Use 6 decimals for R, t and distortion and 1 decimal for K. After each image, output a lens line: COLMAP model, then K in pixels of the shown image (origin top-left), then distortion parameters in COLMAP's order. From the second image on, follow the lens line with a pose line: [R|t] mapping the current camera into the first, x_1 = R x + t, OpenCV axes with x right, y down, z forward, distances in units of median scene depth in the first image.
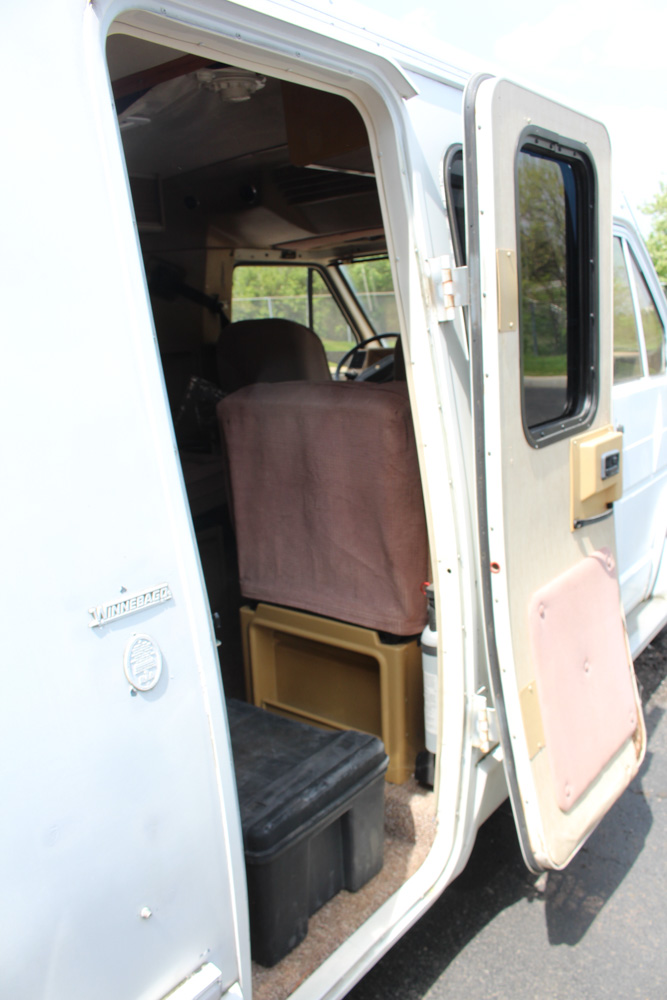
lens RADIAL K [[816.4, 0, 336.8], [0, 816.4, 516.3], [0, 0, 1]] dist [-0.169314, 0.137035]
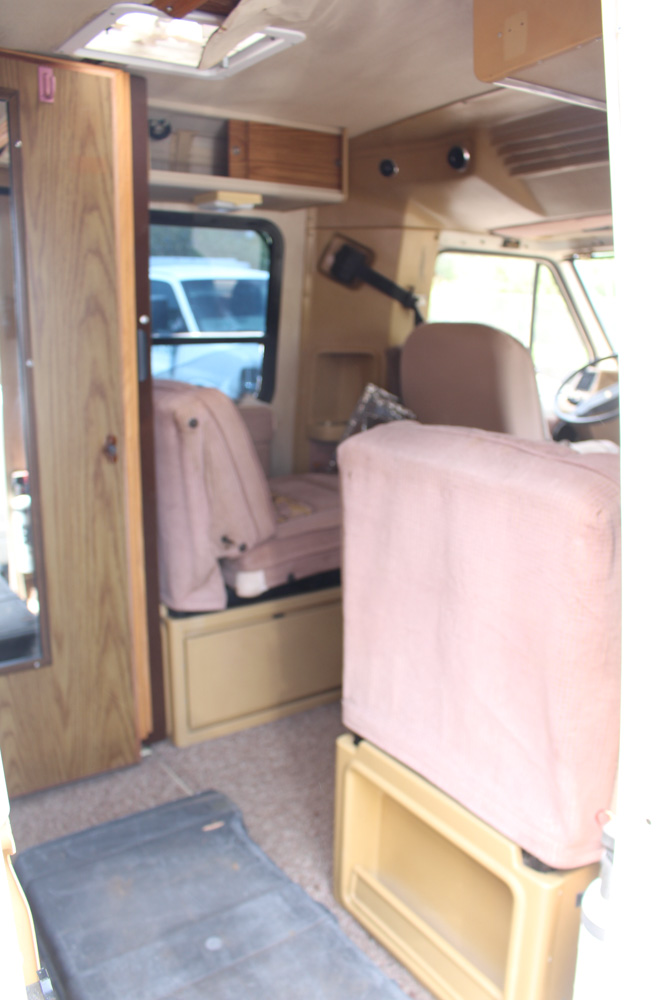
lens RADIAL K [[816.4, 0, 336.8], [0, 816.4, 516.3], [0, 0, 1]] dist [-0.169314, 0.137035]
pose [[0.954113, 0.132859, -0.268361, 0.025962], [-0.130606, 0.991085, 0.026316, -0.060939], [0.269465, 0.009941, 0.962959, 0.213623]]
